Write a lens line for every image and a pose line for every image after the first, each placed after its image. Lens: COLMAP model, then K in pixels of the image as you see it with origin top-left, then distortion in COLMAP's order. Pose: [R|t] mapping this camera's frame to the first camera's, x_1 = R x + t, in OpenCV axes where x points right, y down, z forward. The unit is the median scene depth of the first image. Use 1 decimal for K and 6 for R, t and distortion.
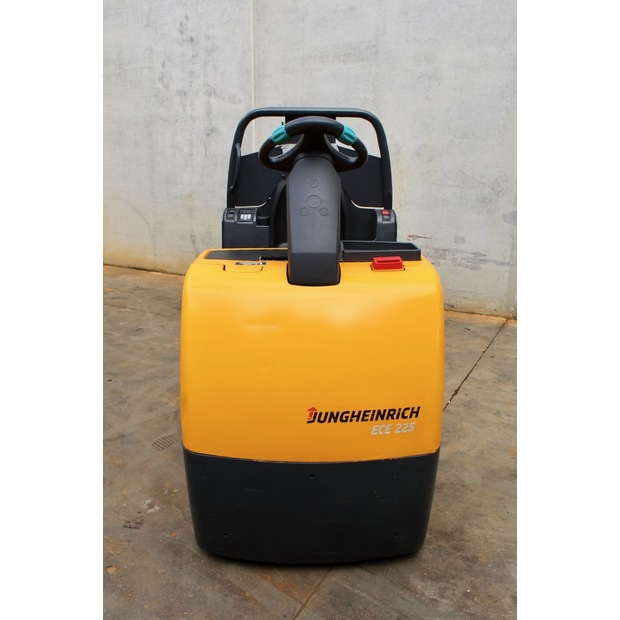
lens RADIAL K [[563.5, 0, 305.8], [0, 563.5, 309.8], [0, 0, 1]] dist [-0.078549, 0.000000]
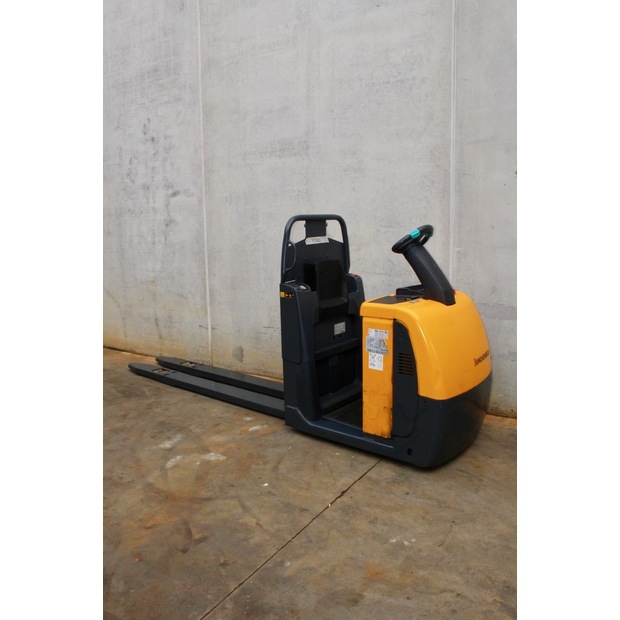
lens RADIAL K [[536.8, 0, 306.5], [0, 536.8, 312.0], [0, 0, 1]] dist [-0.137339, 0.101315]
pose [[0.997715, -0.004175, -0.067428, 0.168765], [-0.003577, 0.993423, -0.114445, -0.037290], [0.067463, 0.114424, 0.991139, 0.038409]]
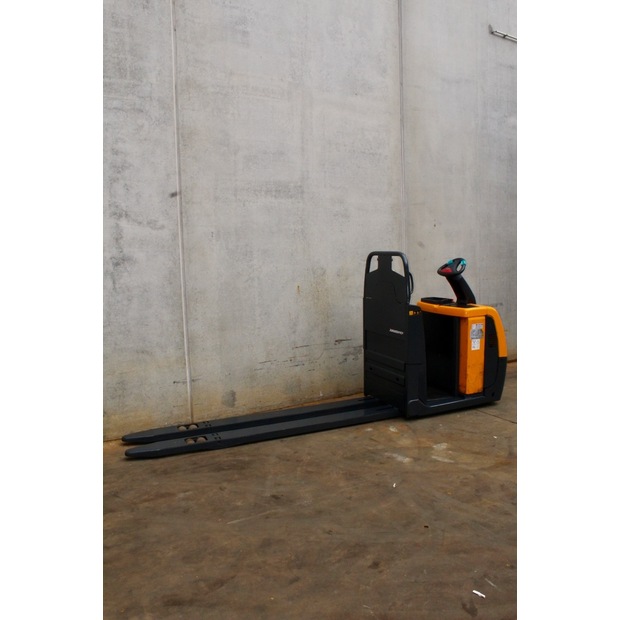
lens RADIAL K [[536.8, 0, 309.4], [0, 536.8, 309.2], [0, 0, 1]] dist [-0.137339, 0.101315]
pose [[0.489741, -0.105956, 0.865406, -0.768706], [0.261545, 0.964728, -0.029894, -0.164029], [-0.831714, 0.240983, 0.500179, 0.420684]]
